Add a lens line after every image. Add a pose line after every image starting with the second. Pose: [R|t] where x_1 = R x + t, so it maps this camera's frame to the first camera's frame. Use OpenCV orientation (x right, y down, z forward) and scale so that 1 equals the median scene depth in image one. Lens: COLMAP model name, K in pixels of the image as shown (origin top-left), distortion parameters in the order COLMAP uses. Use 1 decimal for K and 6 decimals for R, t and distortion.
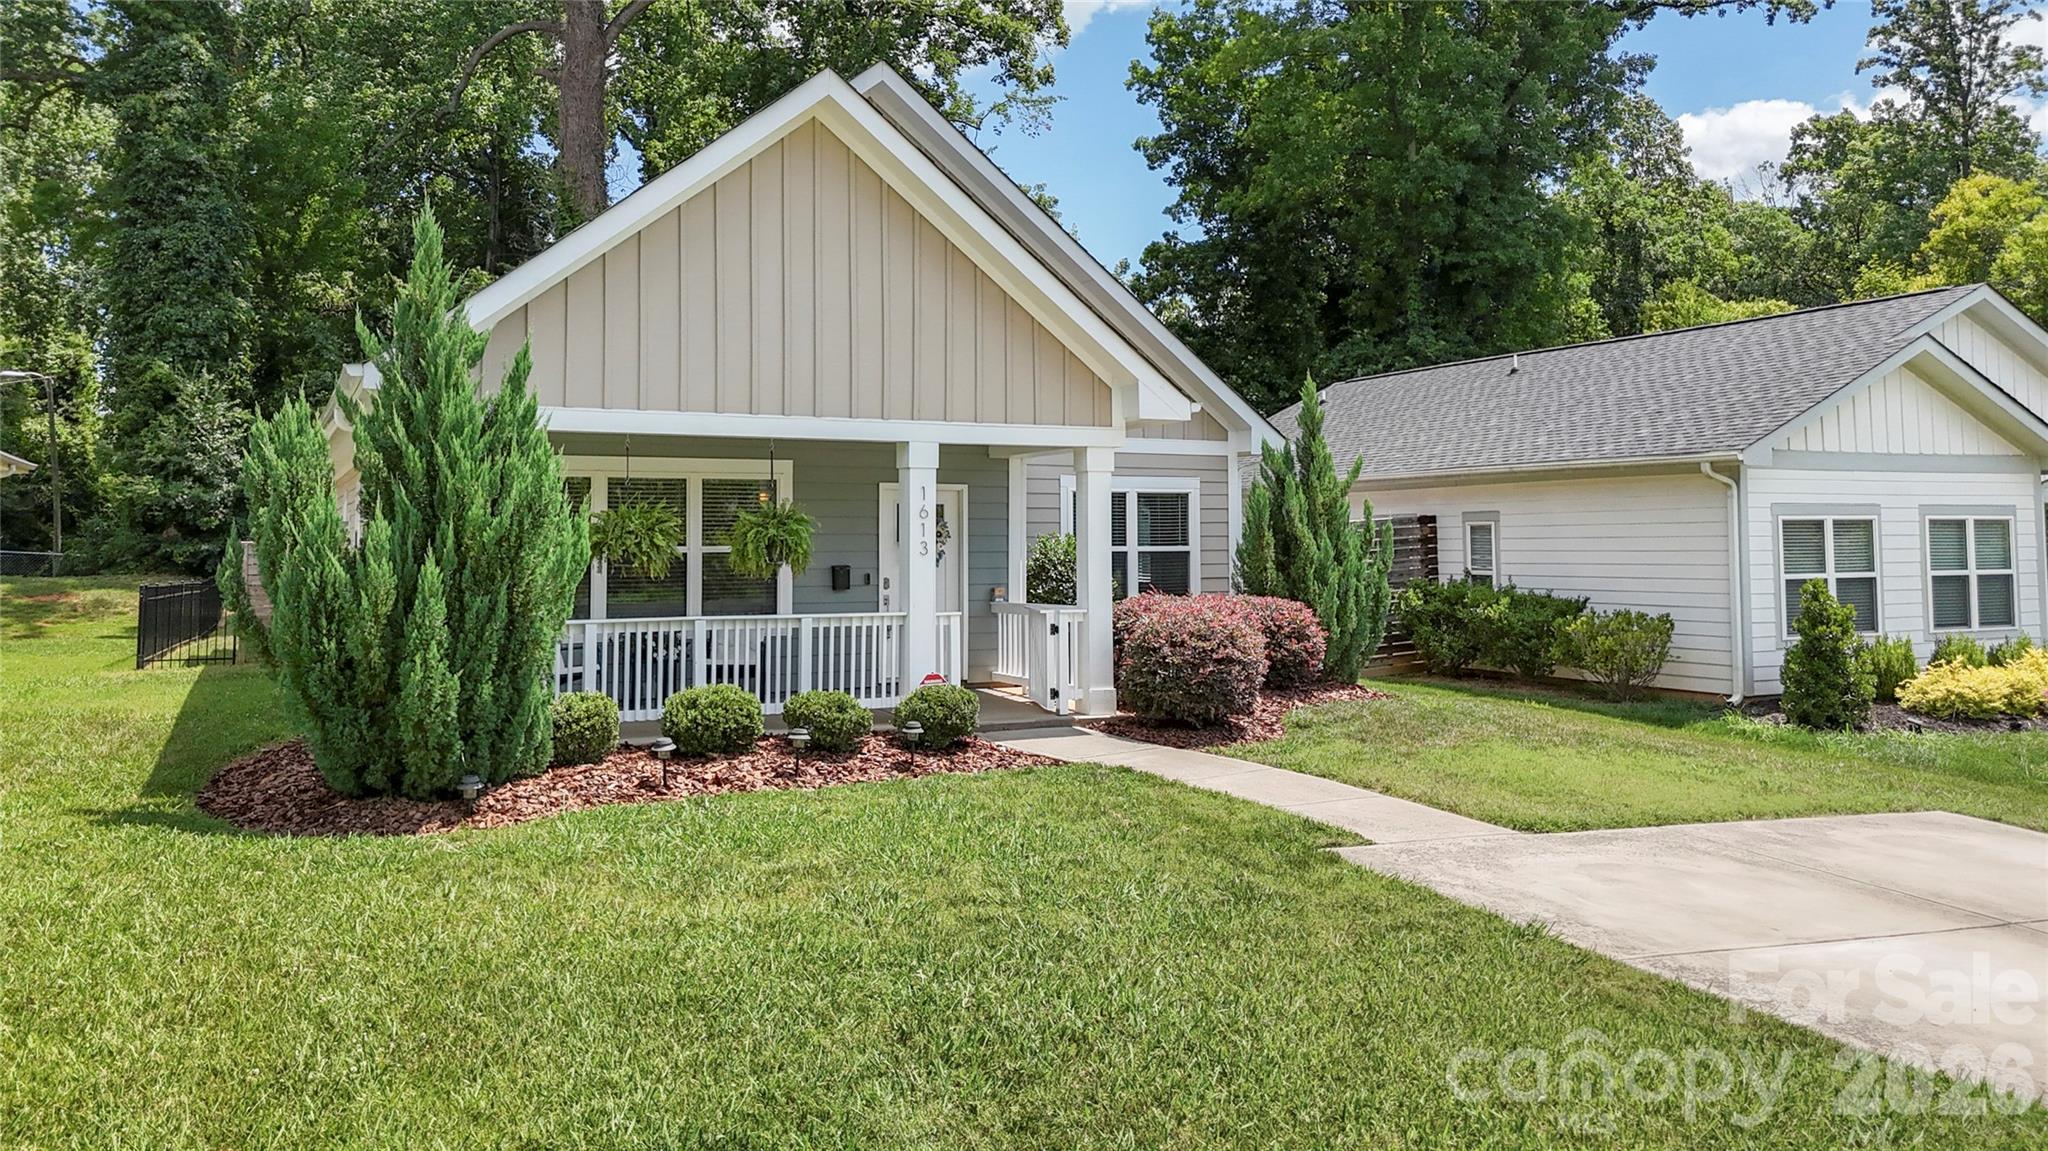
lens RADIAL K [[1500.8, 0, 1023.5], [0, 1500.8, 510.6], [0, 0, 1]] dist [0.046017, 0.000931]
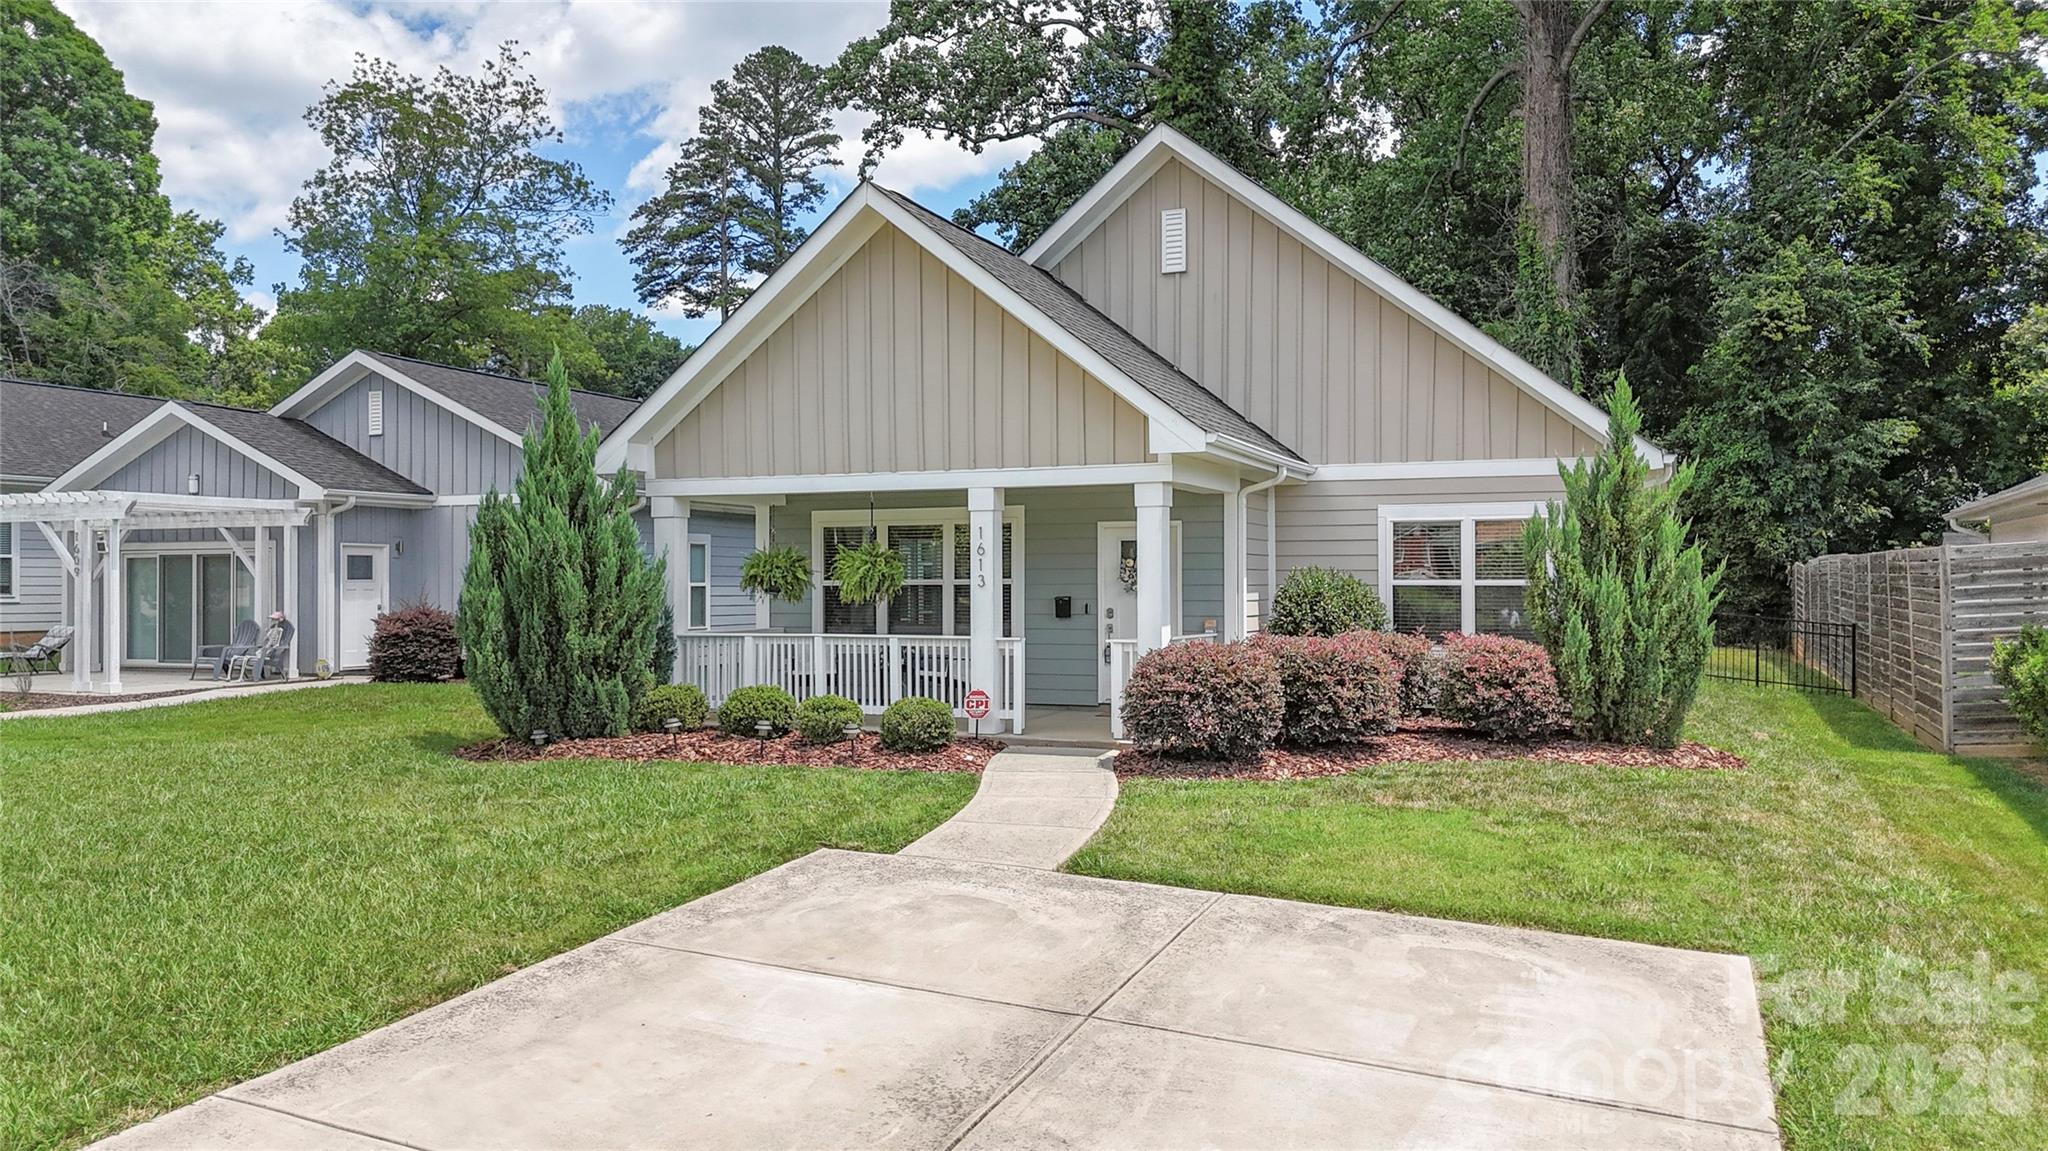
lens RADIAL K [[1499.0, 0, 1024.0], [0, 1499.0, 575.5], [0, 0, 1]] dist [0.068122, -0.068287]
pose [[0.669425, -0.002535, -0.742875, 0.684872], [0.016314, 0.999803, 0.011289, 0.007518], [0.742701, -0.019677, 0.669334, 0.224417]]
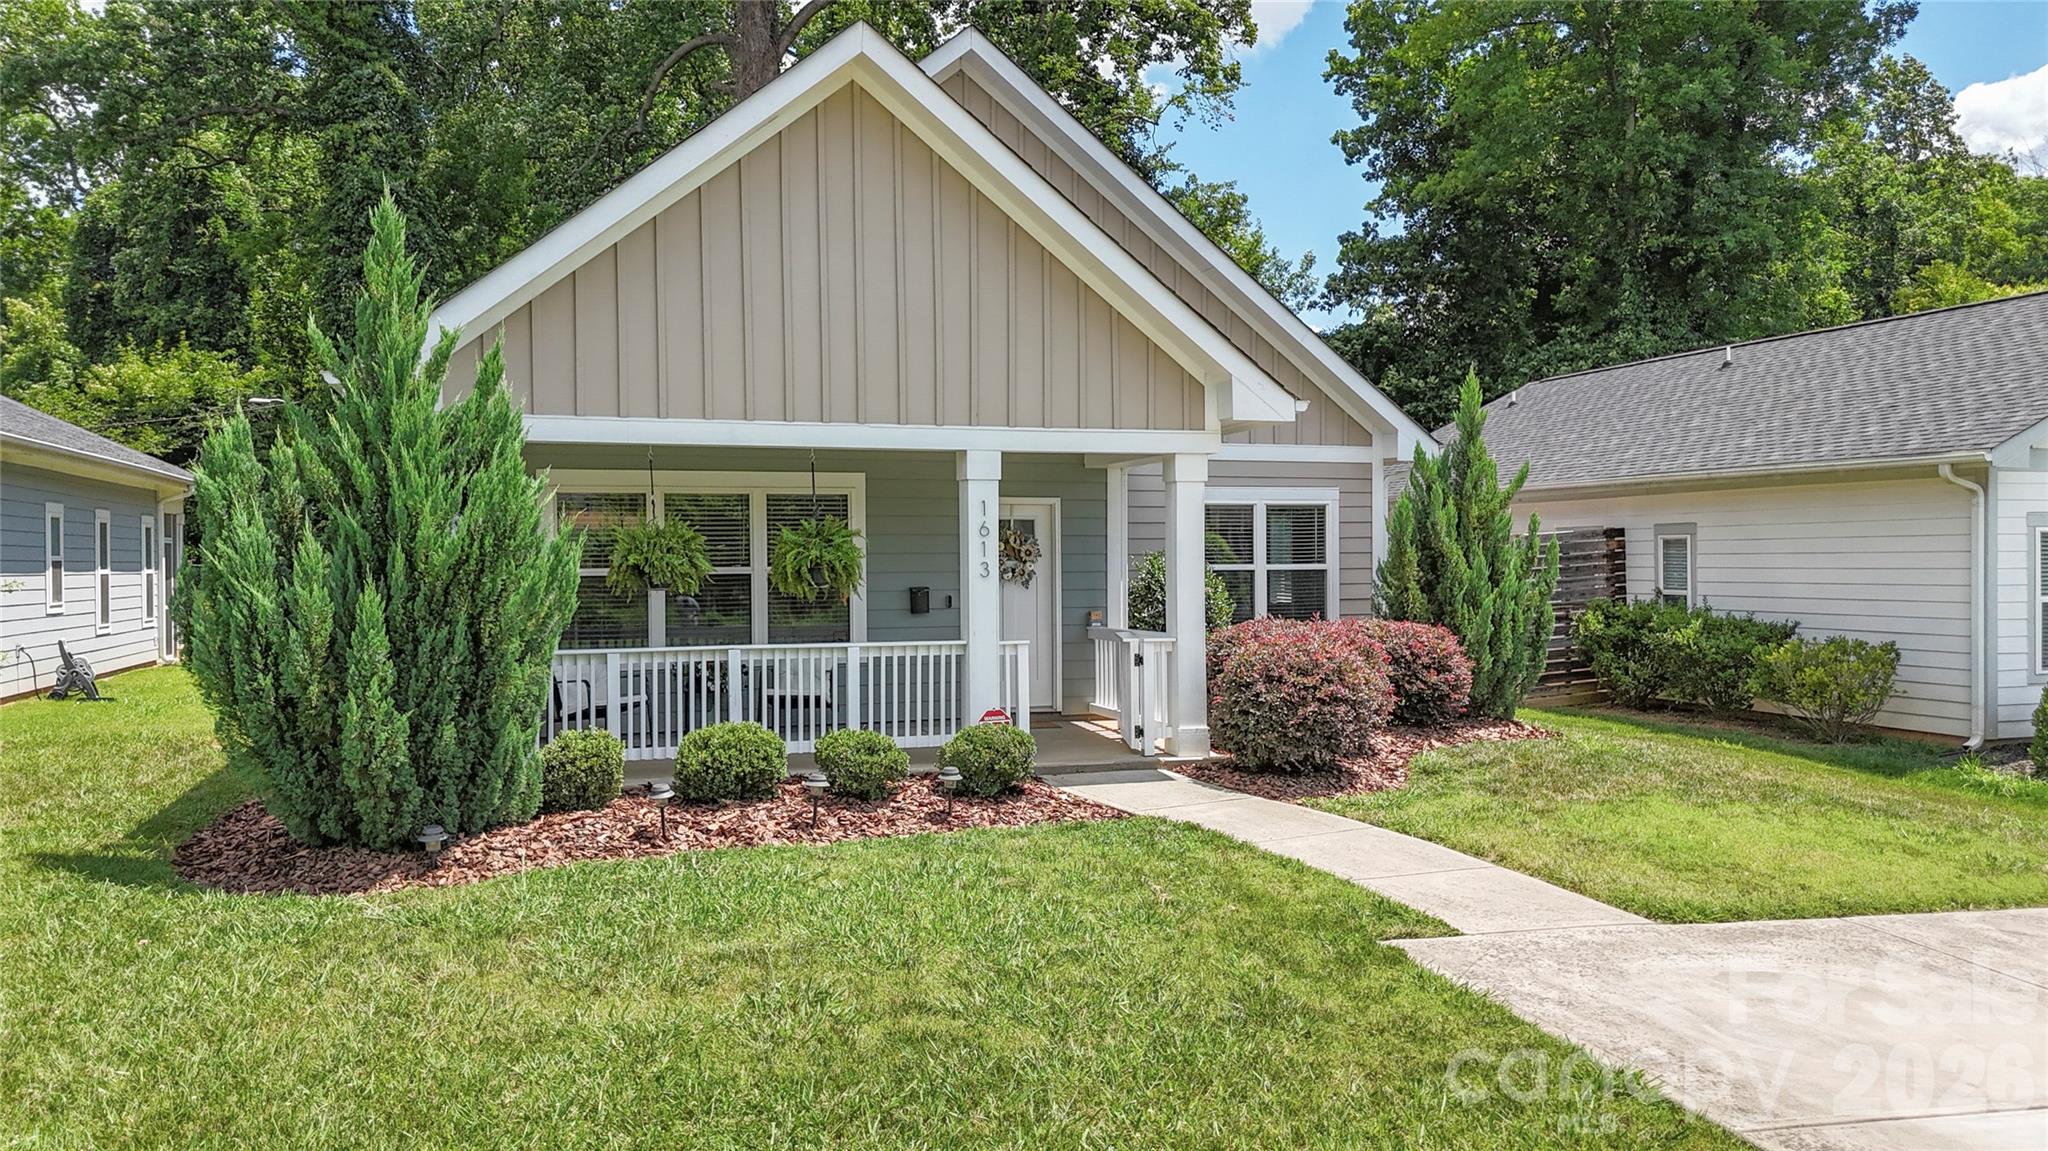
lens RADIAL K [[1491.4, 0, 1032.3], [0, 1491.4, 583.9], [0, 0, 1]] dist [0.034568, -0.001151]
pose [[0.990771, 0.000465, -0.135546, 0.069560], [0.005066, 0.999168, 0.040459, -0.002014], [0.135452, -0.040773, 0.989945, 0.106094]]
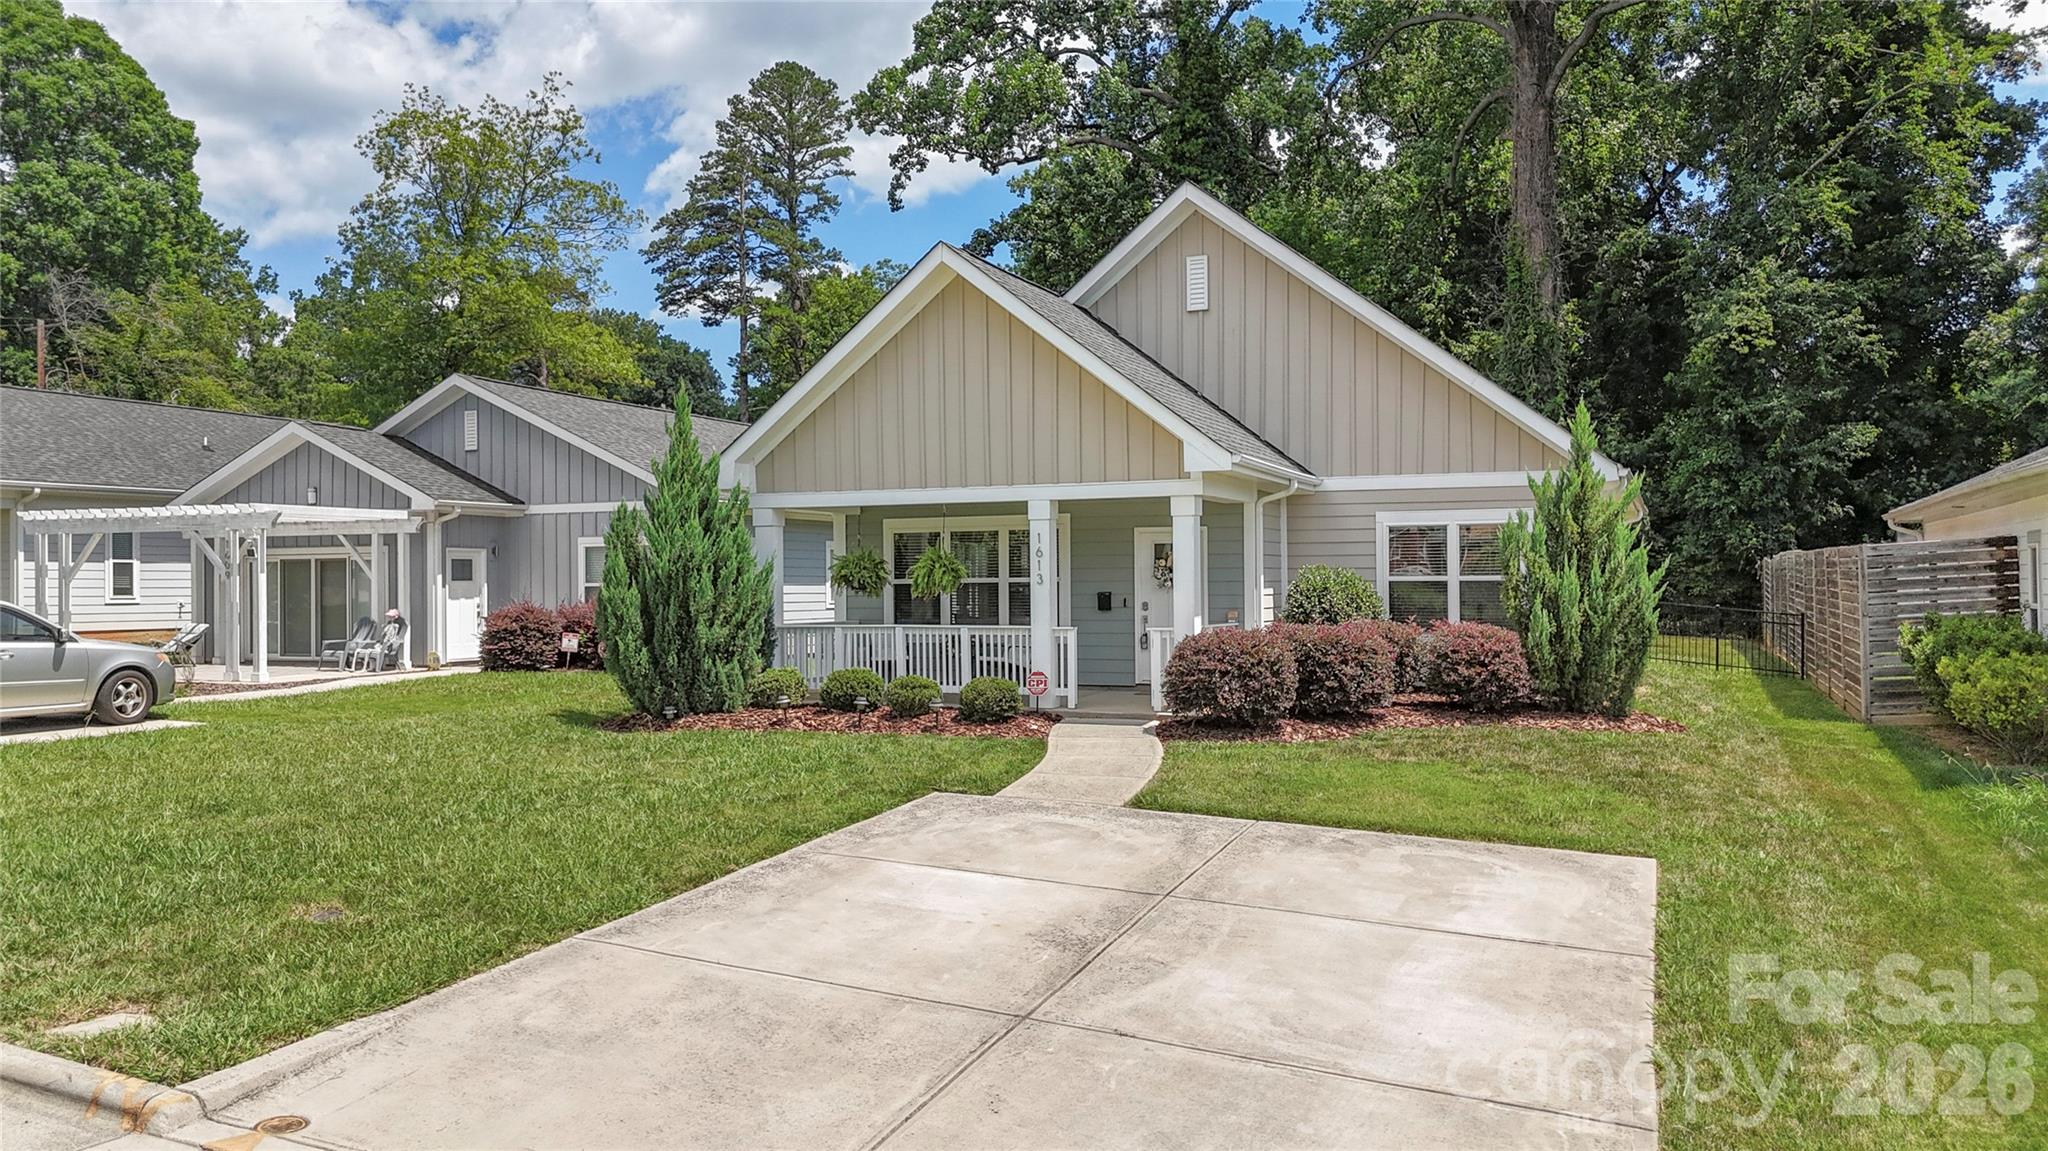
lens RADIAL K [[1482.8, 0, 1024.0], [0, 1482.8, 575.5], [0, 0, 1]] dist [0.080754, -0.100742]
pose [[0.668531, -0.004974, -0.743668, 0.781759], [0.021509, 0.999689, 0.012649, 0.004210], [0.743374, -0.024451, 0.668429, 0.084900]]
